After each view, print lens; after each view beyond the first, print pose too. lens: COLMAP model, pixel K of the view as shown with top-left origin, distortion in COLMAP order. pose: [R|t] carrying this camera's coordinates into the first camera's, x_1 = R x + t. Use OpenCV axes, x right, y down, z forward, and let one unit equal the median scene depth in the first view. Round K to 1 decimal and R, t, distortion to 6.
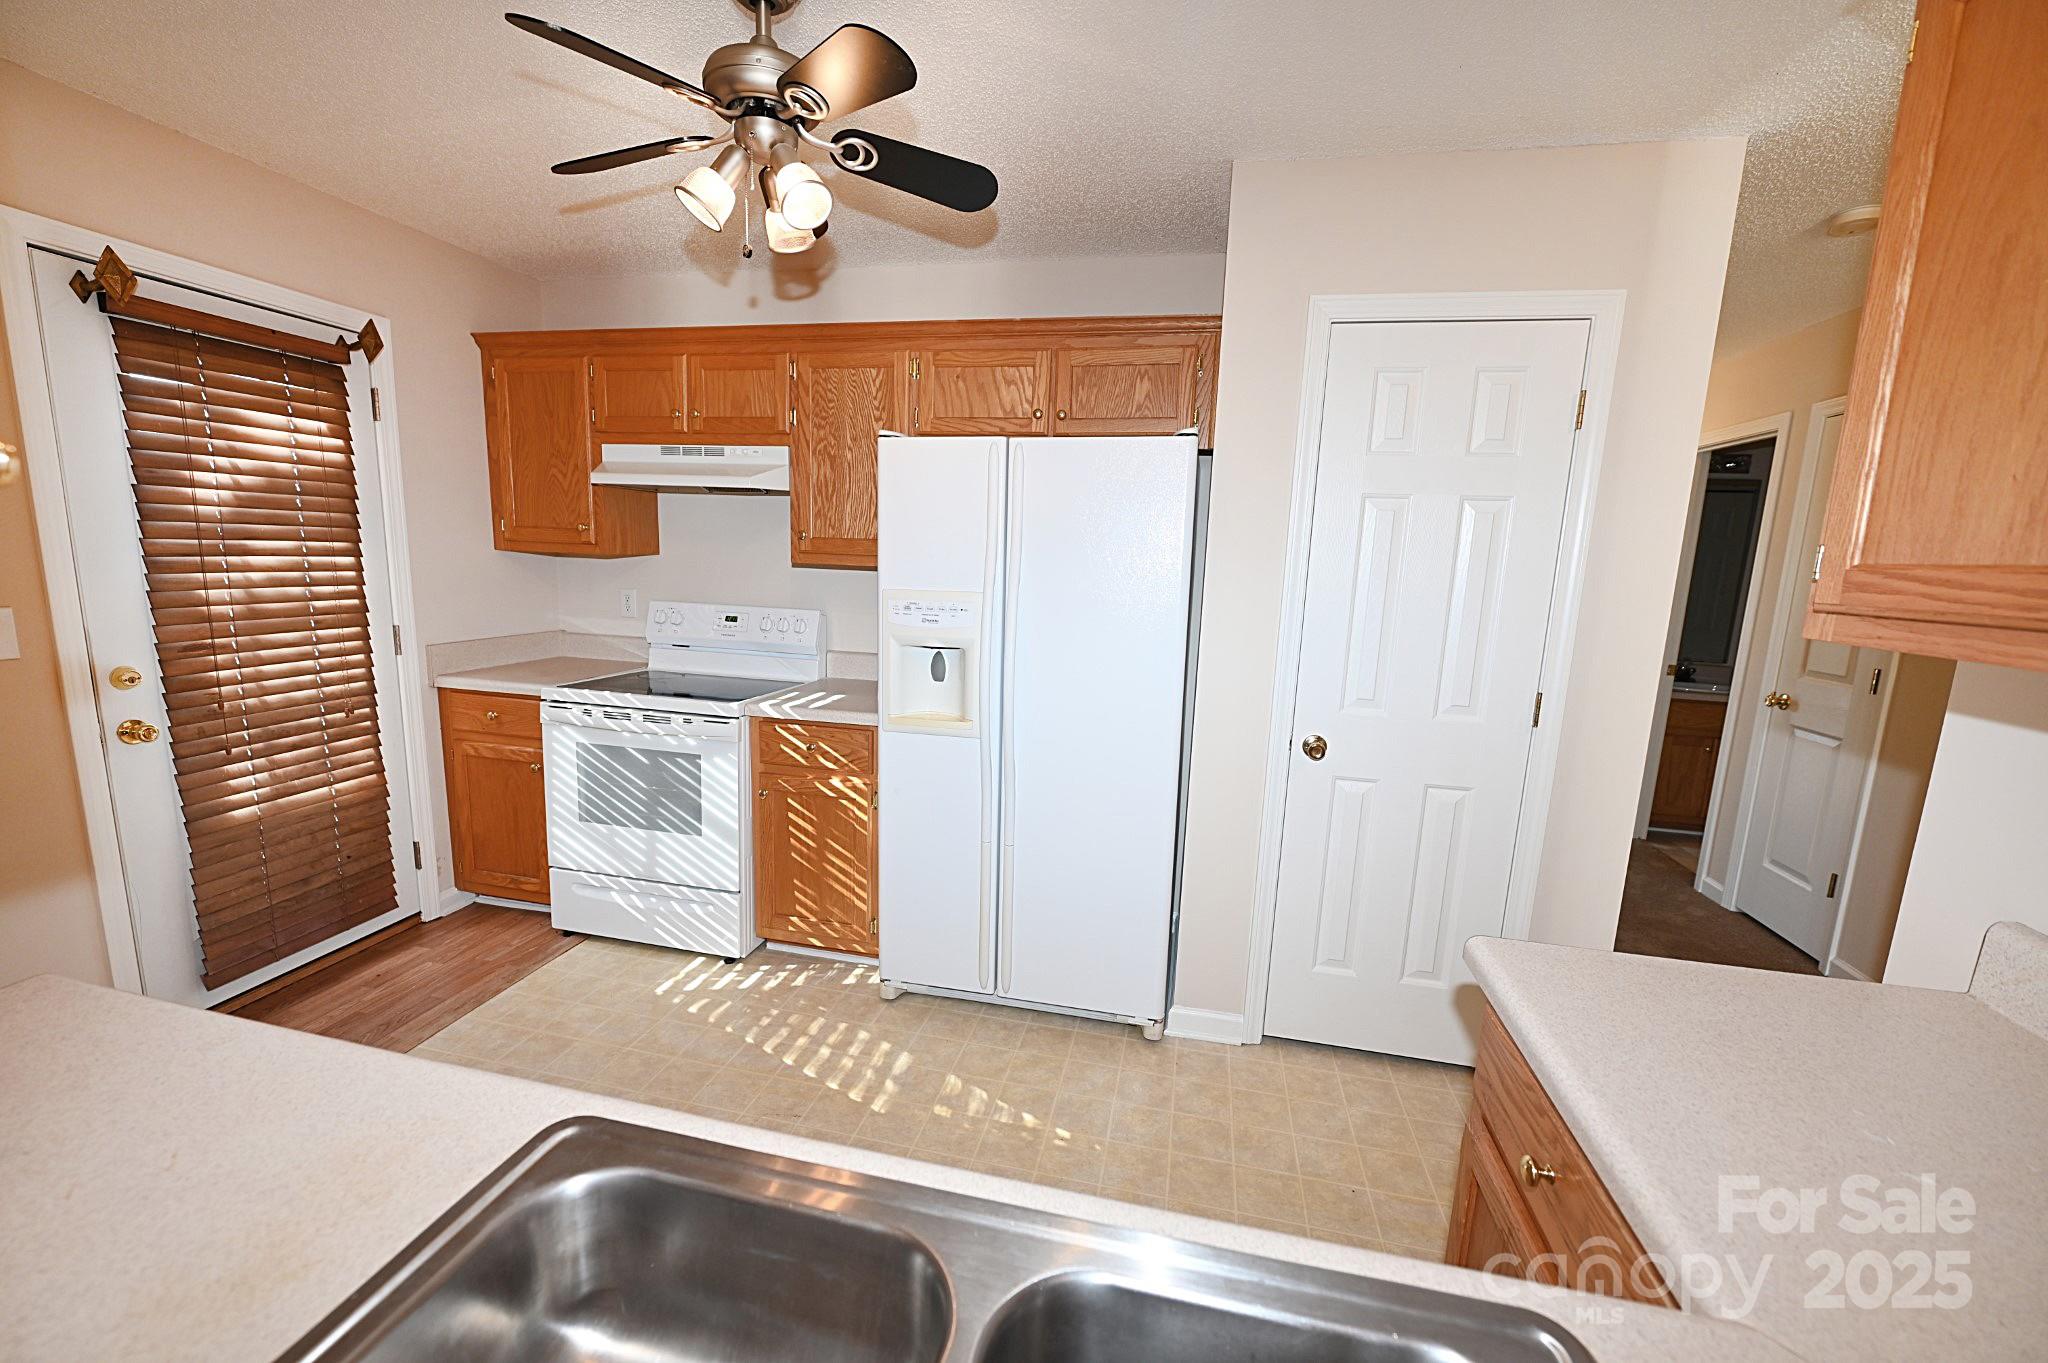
lens RADIAL K [[810.4, 0, 1020.2], [0, 810.4, 690.3], [0, 0, 1]] dist [-0.008515, -0.000424]
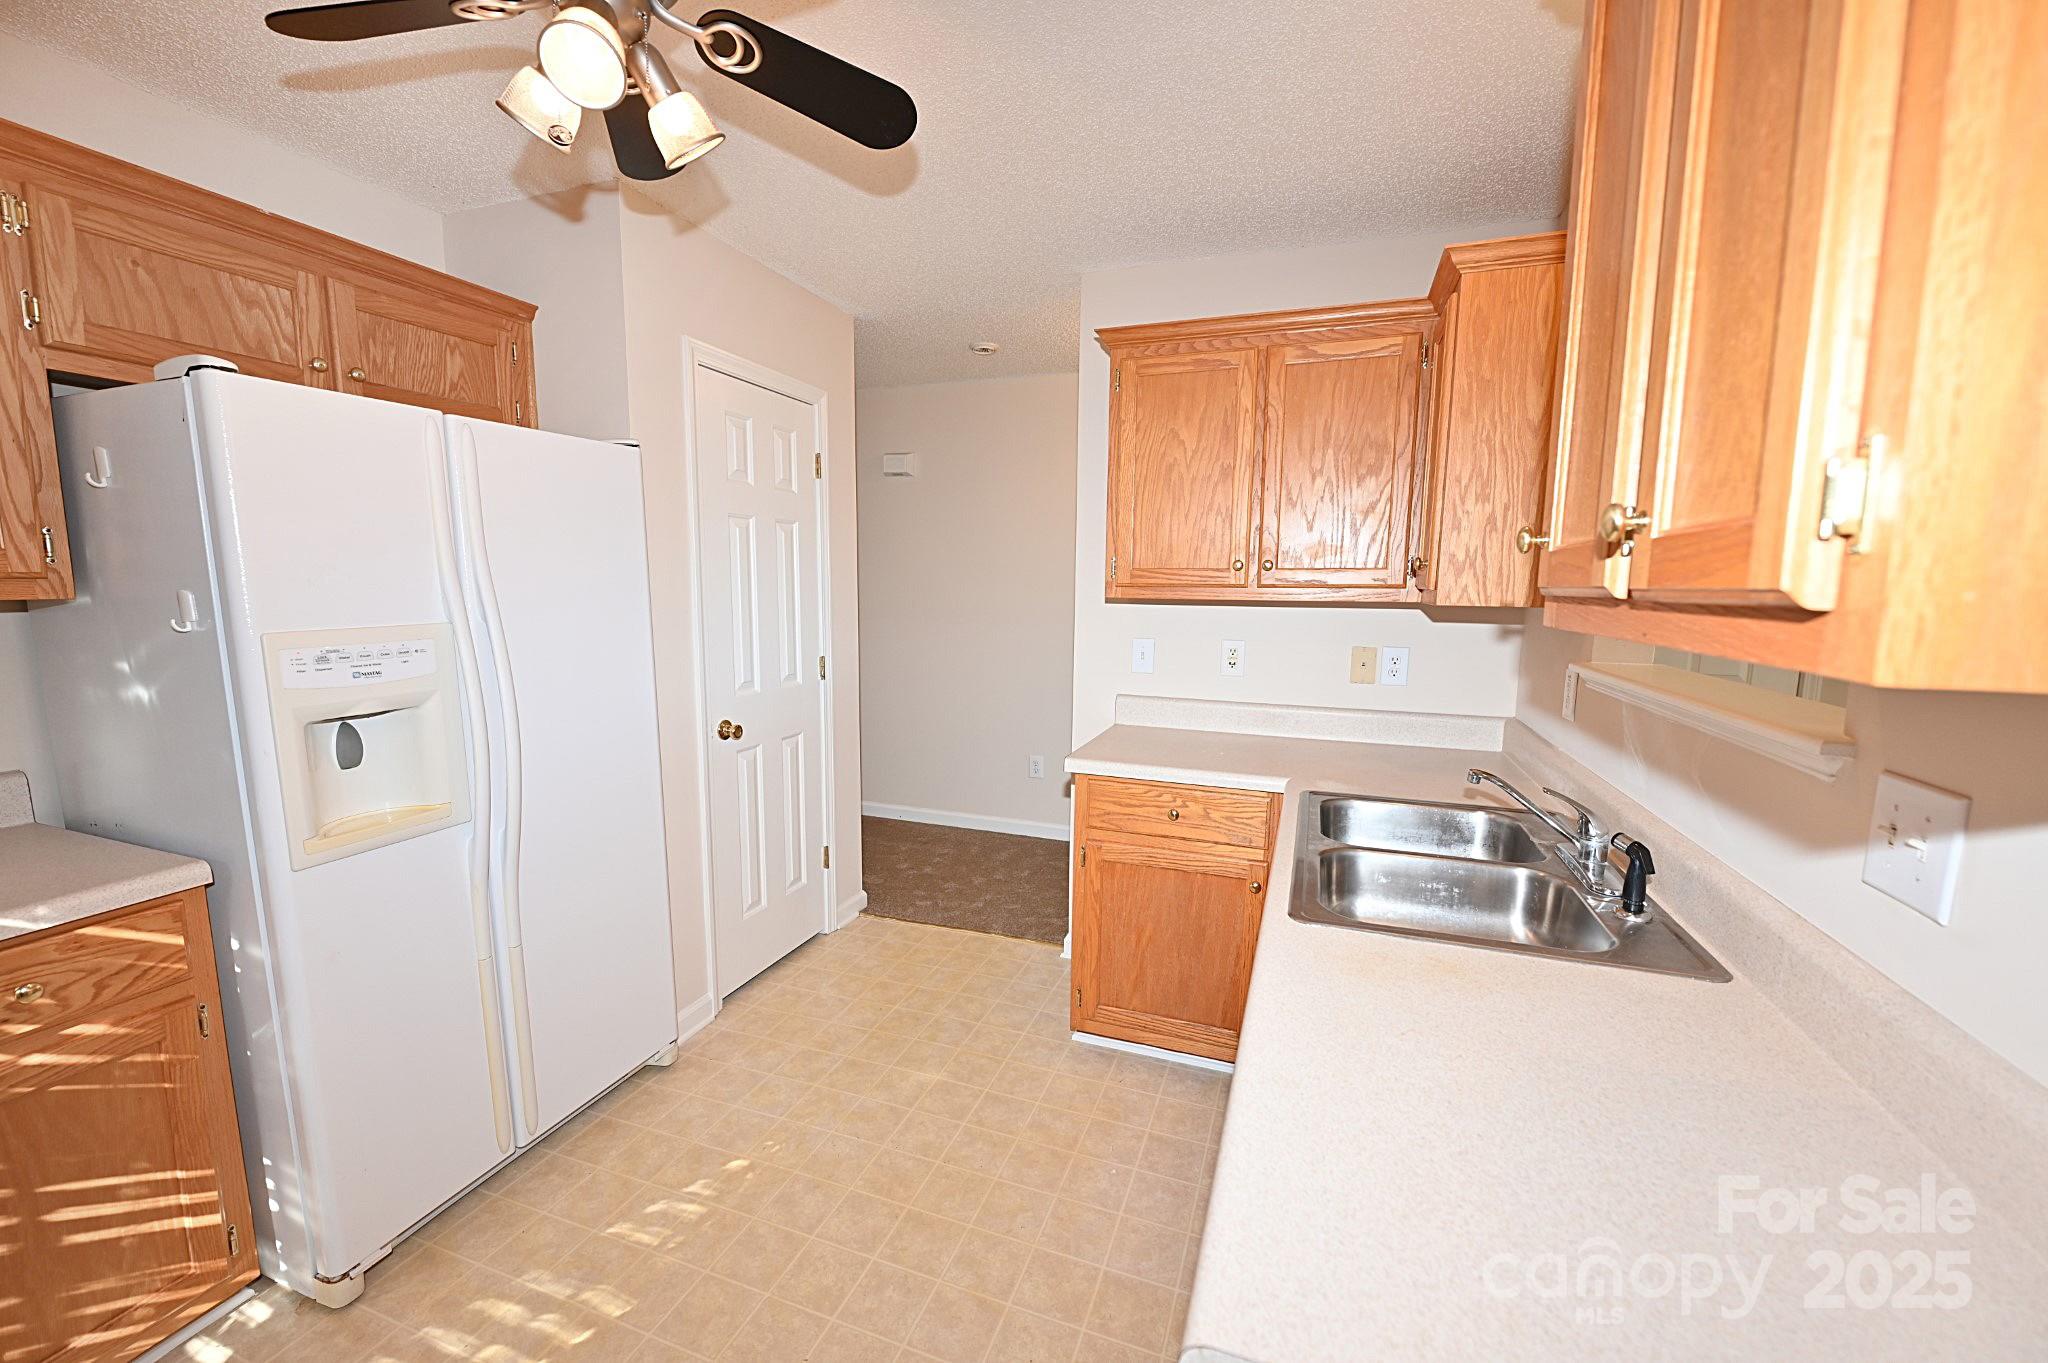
lens RADIAL K [[810.4, 0, 1026.2], [0, 810.4, 691.3], [0, 0, 1]] dist [-0.008515, -0.000424]
pose [[0.127016, -0.168354, 0.977509, -0.612822], [0.161452, 0.975857, 0.147091, -0.073844], [-0.978673, 0.139138, 0.151131, 0.345444]]
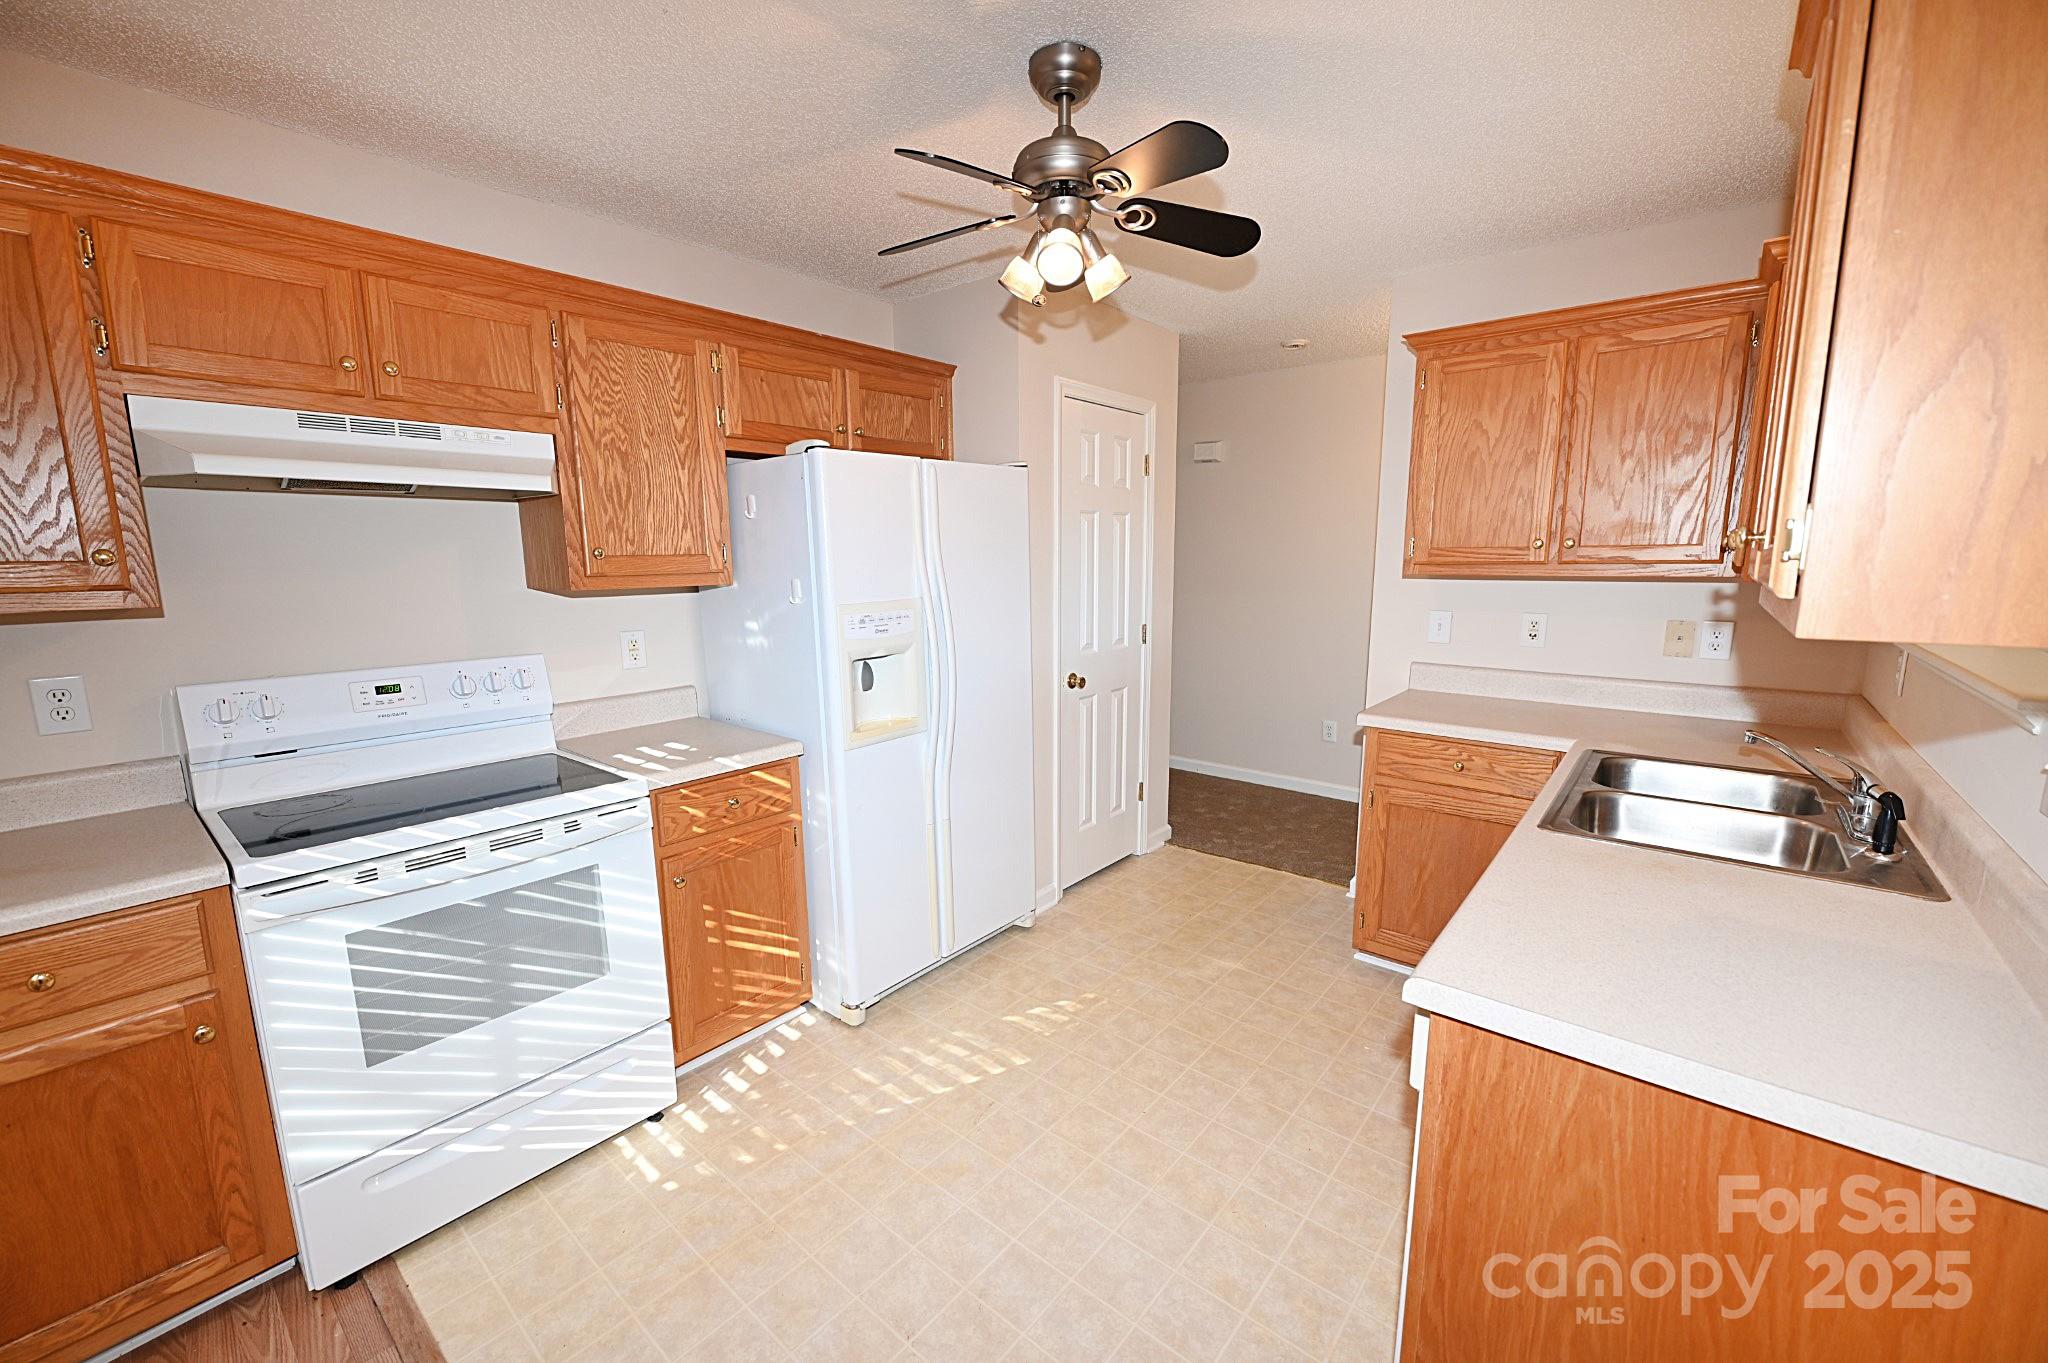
lens RADIAL K [[810.4, 0, 1021.4], [0, 810.4, 689.2], [0, 0, 1]] dist [-0.008515, -0.000424]
pose [[0.460476, -0.188991, 0.867320, -0.842742], [0.175749, 0.977141, 0.119613, -0.094749], [-0.870100, 0.097352, 0.483165, 0.319498]]
